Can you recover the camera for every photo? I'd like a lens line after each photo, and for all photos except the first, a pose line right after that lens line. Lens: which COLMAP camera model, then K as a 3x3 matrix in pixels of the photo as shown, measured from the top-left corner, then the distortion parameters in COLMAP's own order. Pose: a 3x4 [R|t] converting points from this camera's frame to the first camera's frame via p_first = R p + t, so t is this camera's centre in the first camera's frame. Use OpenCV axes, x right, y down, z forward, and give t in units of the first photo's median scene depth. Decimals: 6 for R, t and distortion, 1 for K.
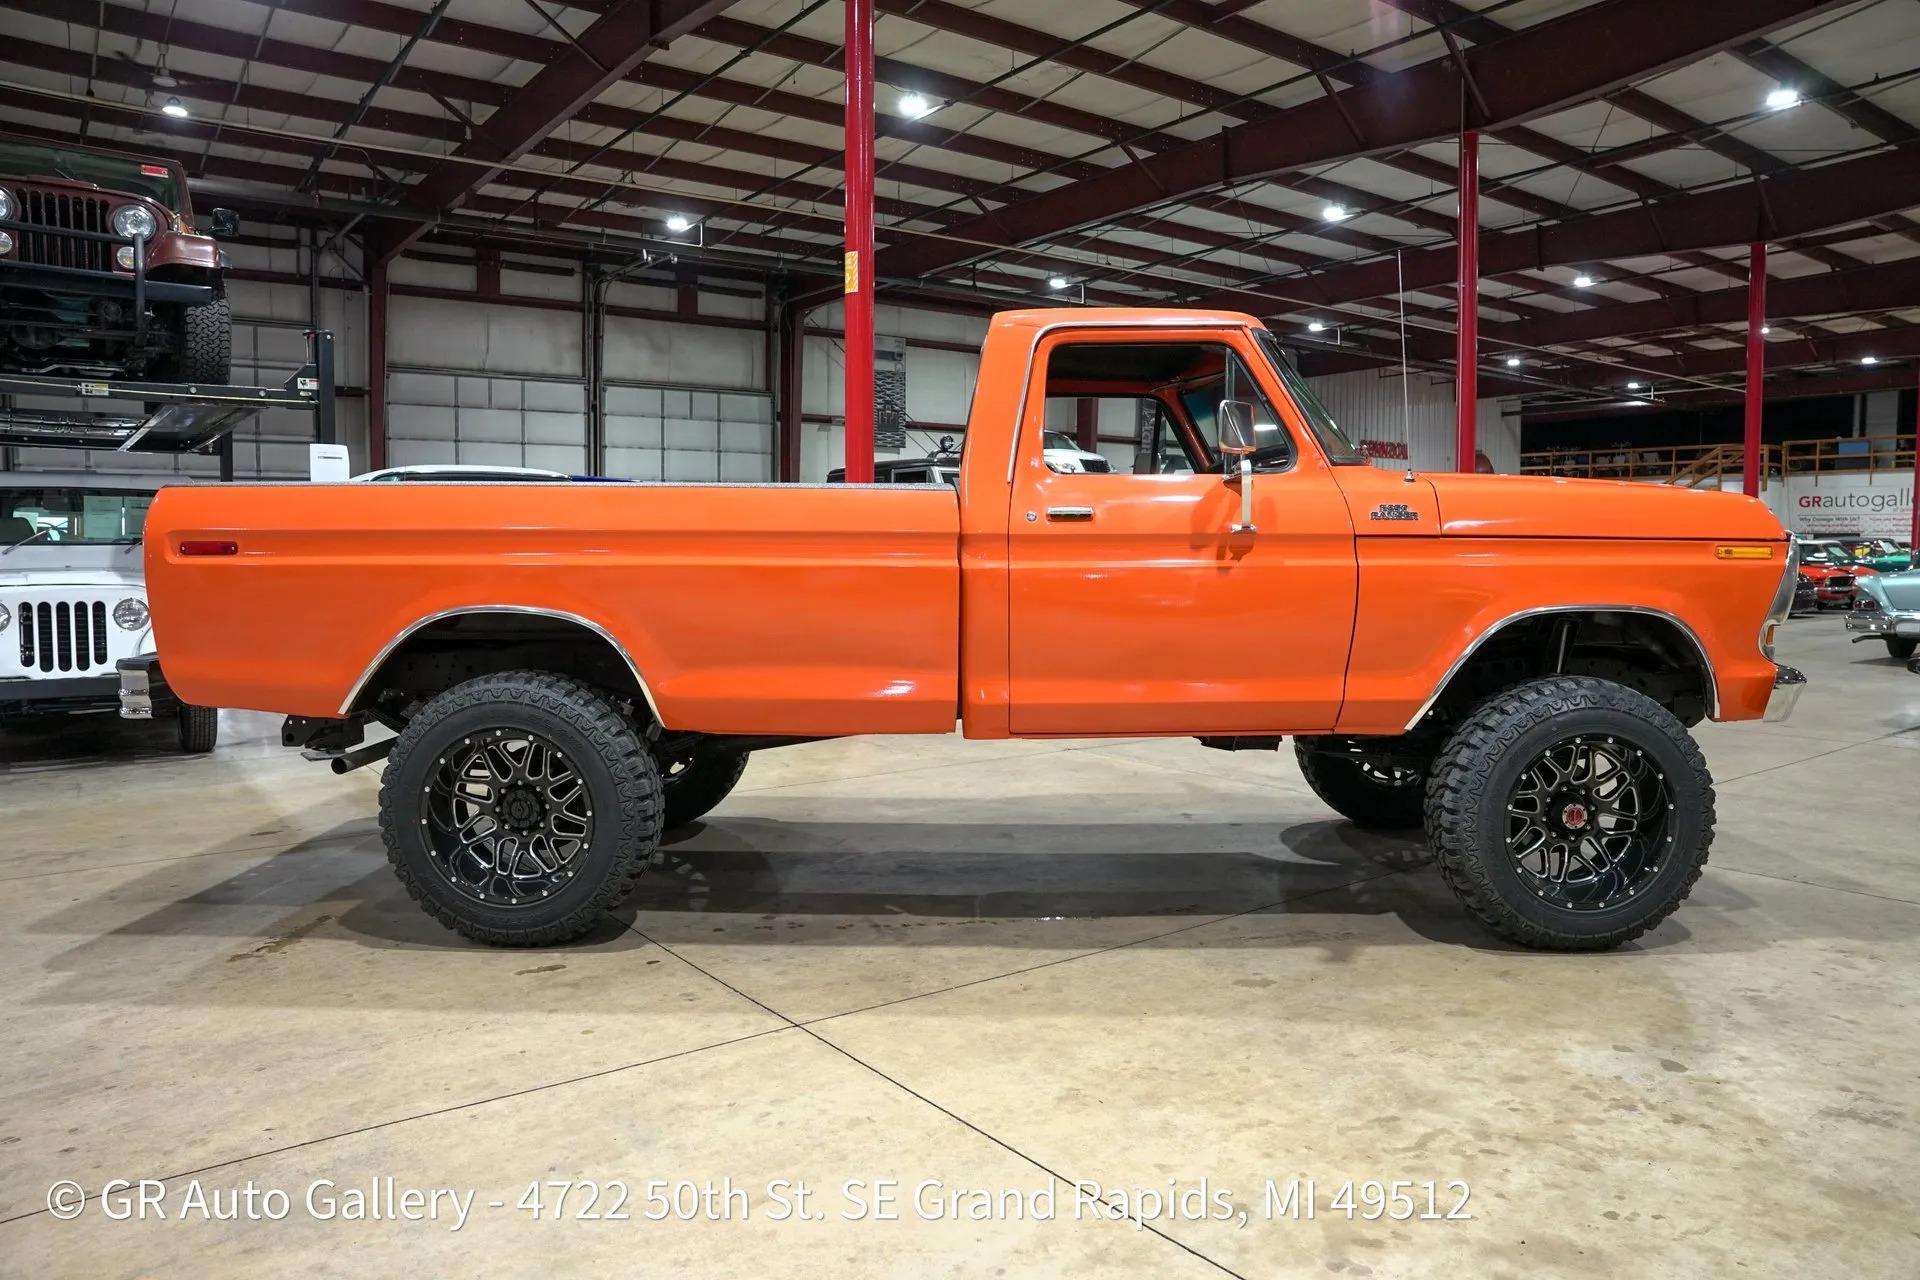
lens RADIAL K [[1316.1, 0, 965.6], [0, 1316.1, 638.6], [0, 0, 1]] dist [-0.142453, 0.111445]
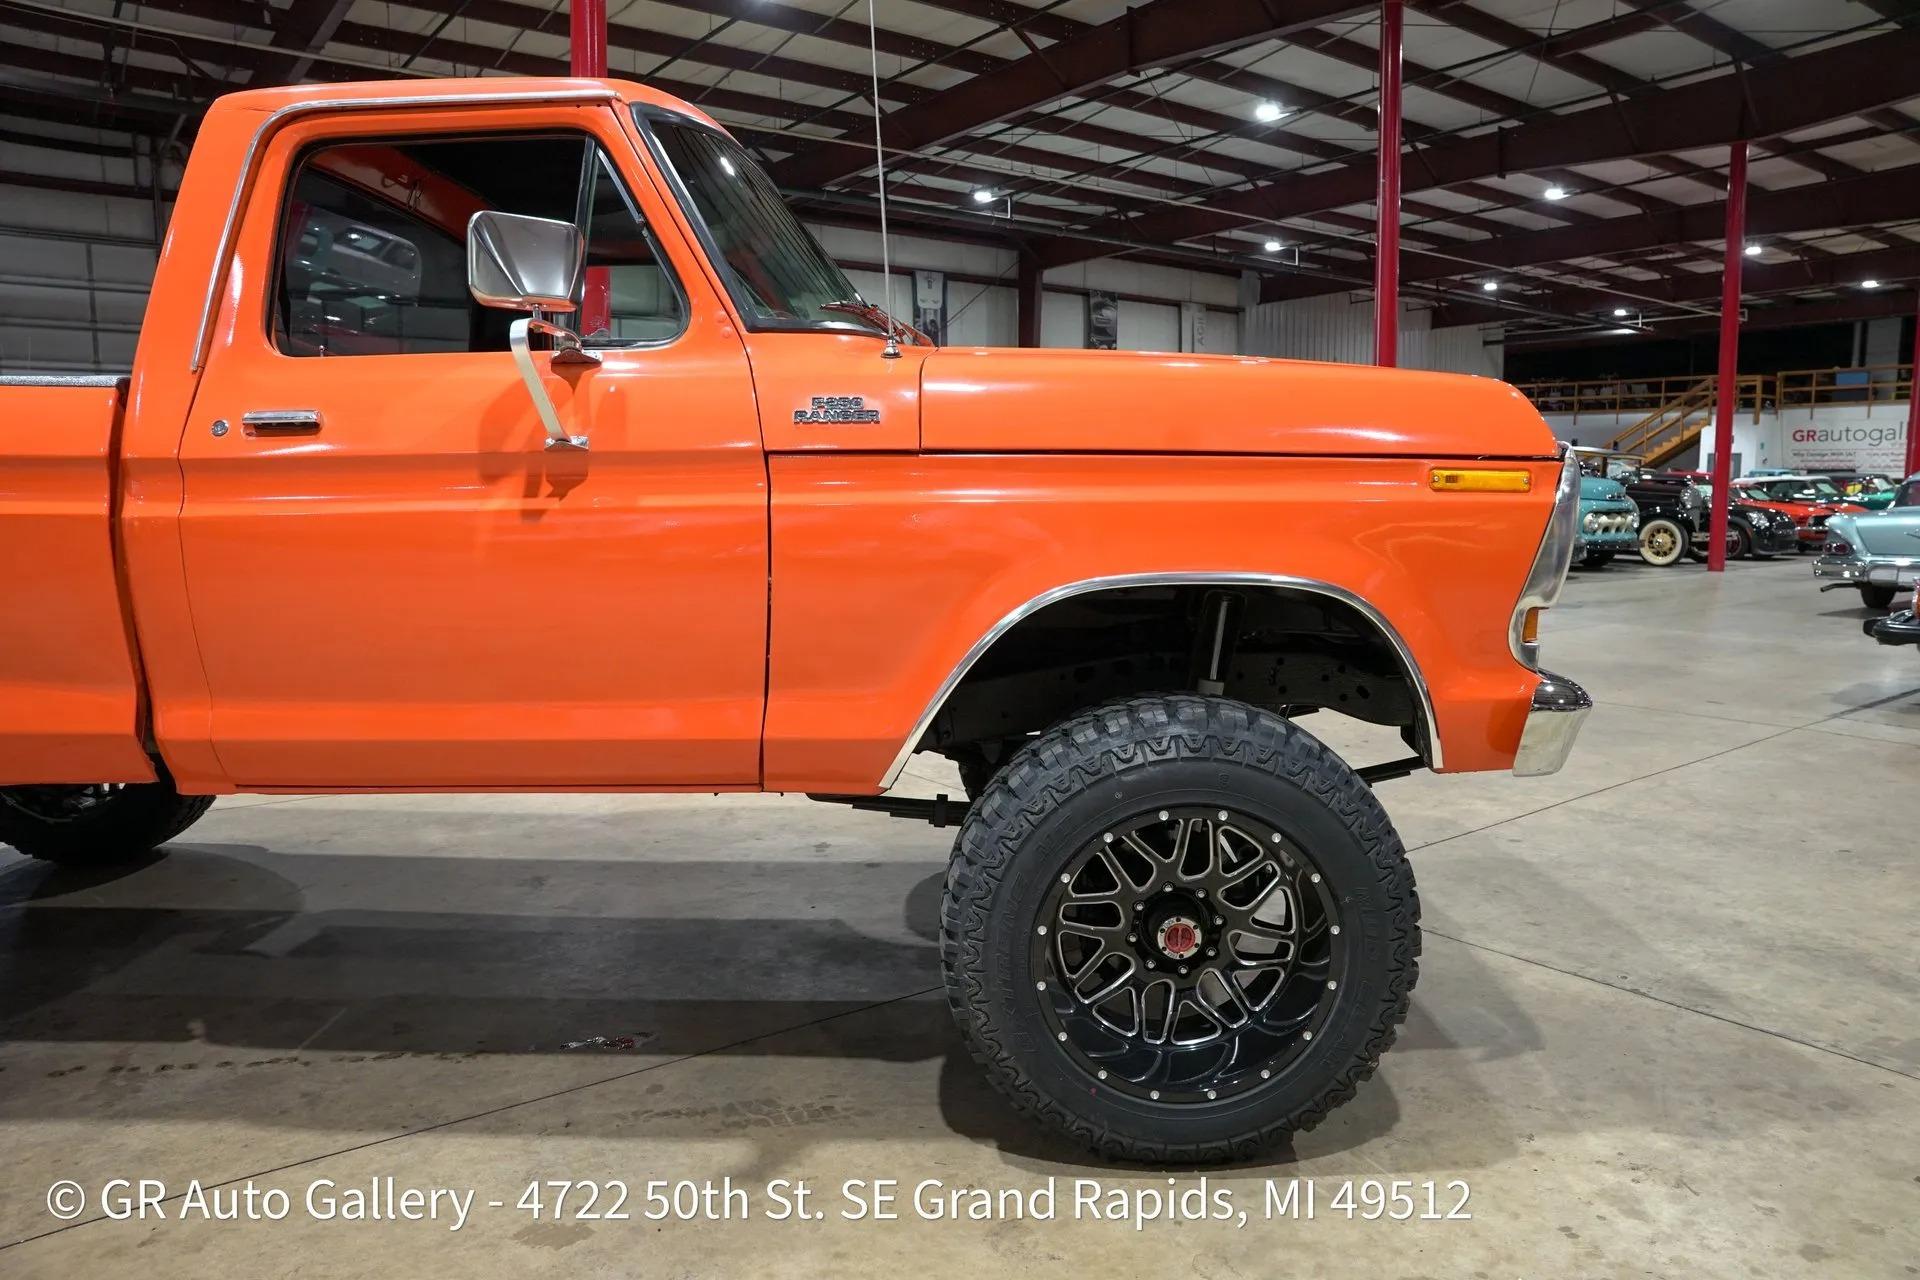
lens RADIAL K [[1316.1, 0, 964.2], [0, 1316.1, 636.0], [0, 0, 1]] dist [-0.142453, 0.111445]
pose [[0.999997, -0.000932, -0.002258, 0.342372], [0.001036, 0.998918, 0.046491, -0.022642], [0.002212, -0.046493, 0.998916, 0.375358]]
